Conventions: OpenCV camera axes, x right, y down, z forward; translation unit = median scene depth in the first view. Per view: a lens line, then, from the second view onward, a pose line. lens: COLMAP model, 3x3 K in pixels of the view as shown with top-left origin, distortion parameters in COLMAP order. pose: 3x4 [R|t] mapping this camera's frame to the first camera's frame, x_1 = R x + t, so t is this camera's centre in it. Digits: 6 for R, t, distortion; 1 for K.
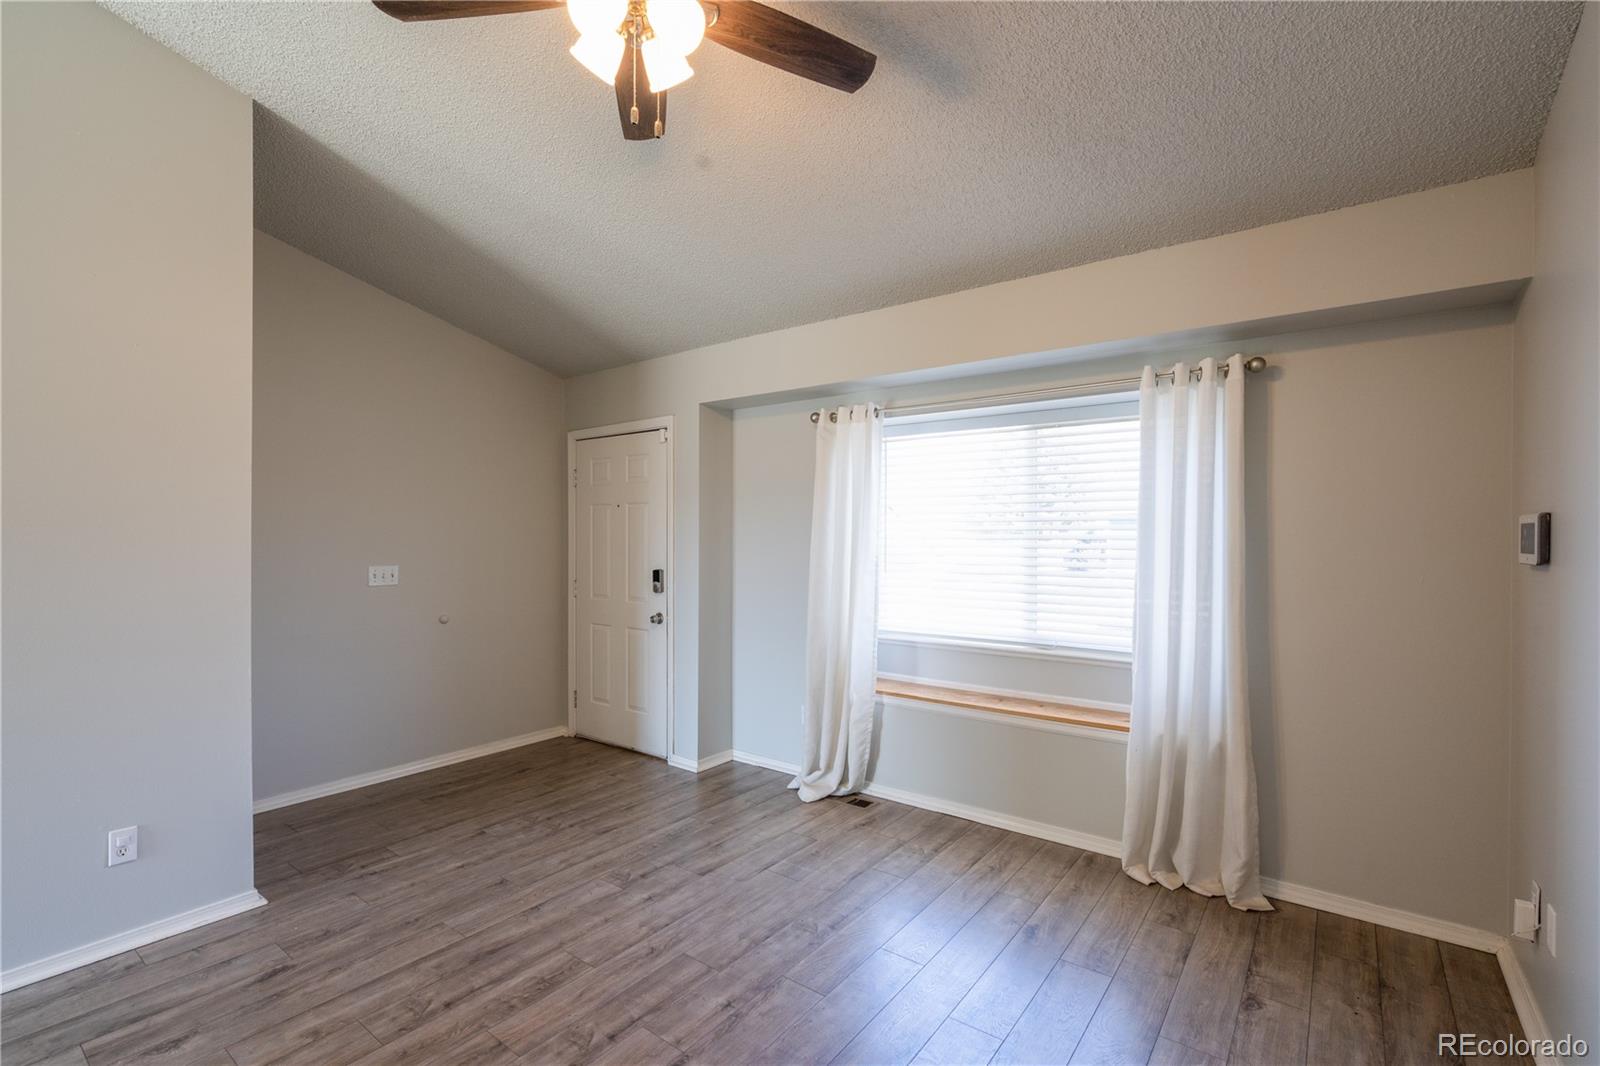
lens RADIAL K [[748.0, 0, 799.3], [0, 748.0, 539.4], [0, 0, 1]] dist [-0.001029, 0.001783]
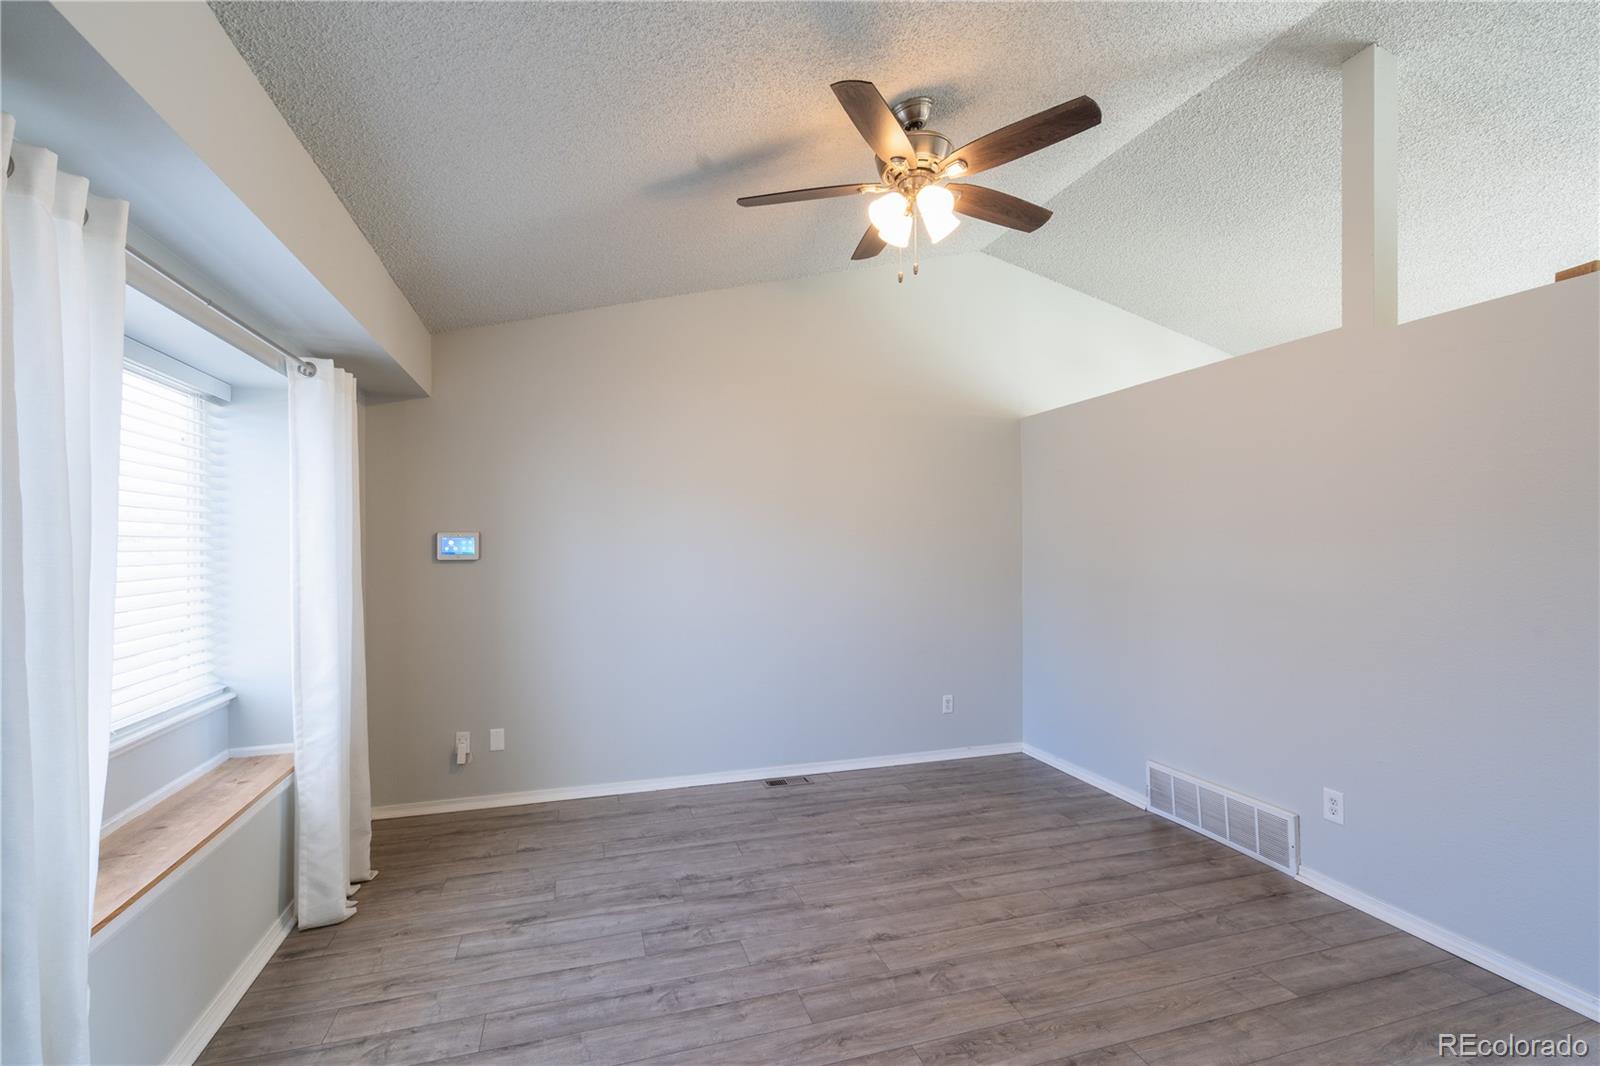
lens RADIAL K [[748.0, 0, 799.3], [0, 748.0, 539.4], [0, 0, 1]] dist [-0.001029, 0.001783]
pose [[-0.825467, 0.005780, 0.564421, -0.703237], [0.006482, 0.999979, -0.000759, -0.010244], [-0.564413, 0.003032, -0.825487, 1.908260]]
